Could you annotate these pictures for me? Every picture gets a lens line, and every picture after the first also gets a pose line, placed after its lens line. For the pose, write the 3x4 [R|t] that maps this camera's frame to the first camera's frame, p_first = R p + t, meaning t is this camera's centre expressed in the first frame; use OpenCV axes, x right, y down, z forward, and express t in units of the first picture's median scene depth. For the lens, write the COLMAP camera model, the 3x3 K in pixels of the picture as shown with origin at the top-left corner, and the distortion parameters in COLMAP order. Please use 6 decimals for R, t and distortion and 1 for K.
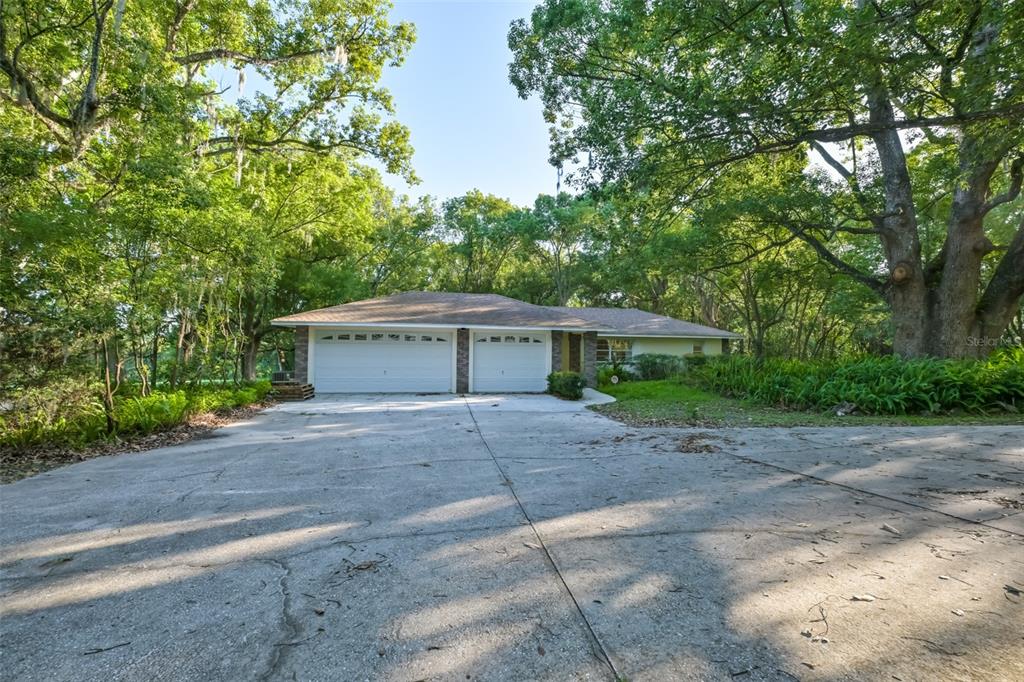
lens RADIAL K [[396.3, 0, 513.2], [0, 396.3, 347.1], [0, 0, 1]] dist [0.000642, 0.000196]
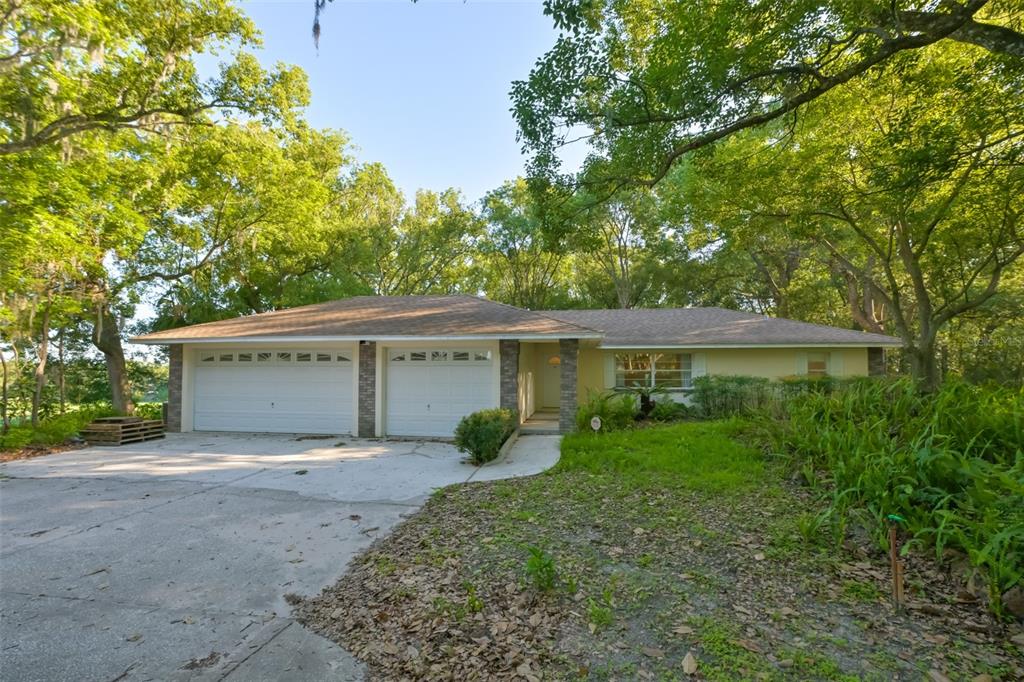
lens RADIAL K [[406.9, 0, 513.0], [0, 406.9, 357.0], [0, 0, 1]] dist [-0.000180, 0.000000]
pose [[0.949471, -0.020607, -0.313178, 0.324373], [0.013452, 0.999597, -0.024990, 0.000241], [0.313567, 0.019515, 0.949365, 0.409565]]
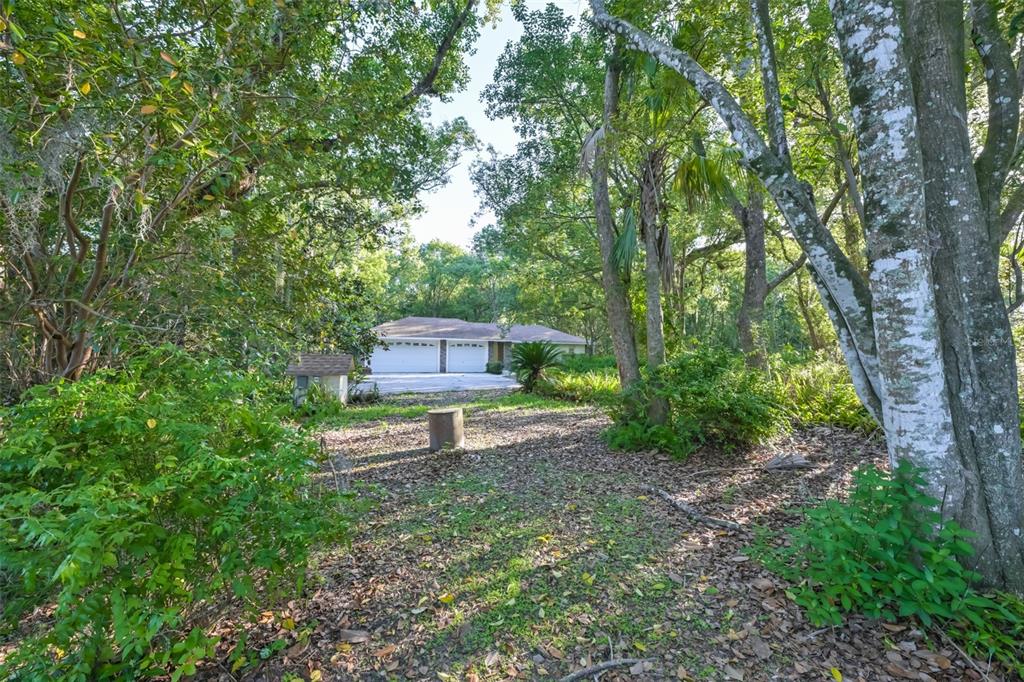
lens RADIAL K [[396.3, 0, 513.2], [0, 396.3, 347.1], [0, 0, 1]] dist [0.000642, 0.000196]
pose [[0.987494, 0.008183, 0.157442, -0.092264], [-0.009829, 0.999905, 0.009684, -0.032425], [-0.157348, -0.011110, 0.987481, -0.980893]]
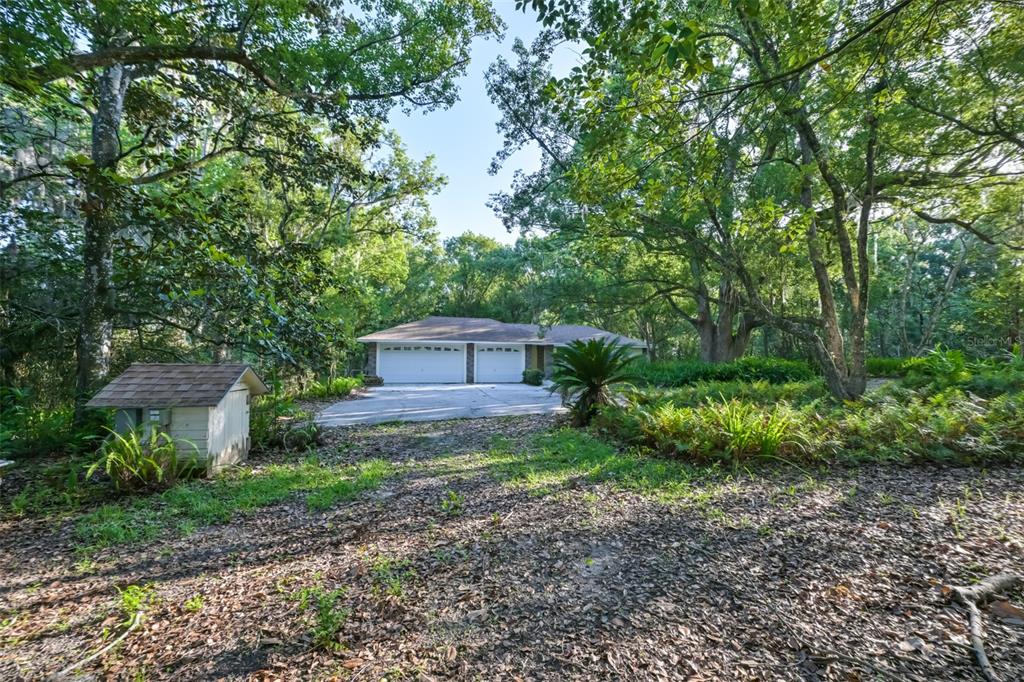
lens RADIAL K [[396.3, 0, 513.2], [0, 396.3, 347.1], [0, 0, 1]] dist [0.000642, 0.000196]
pose [[0.998669, 0.001666, 0.051550, -0.035128], [-0.001453, 0.999990, -0.004180, -0.023817], [-0.051557, 0.004100, 0.998662, -0.614004]]
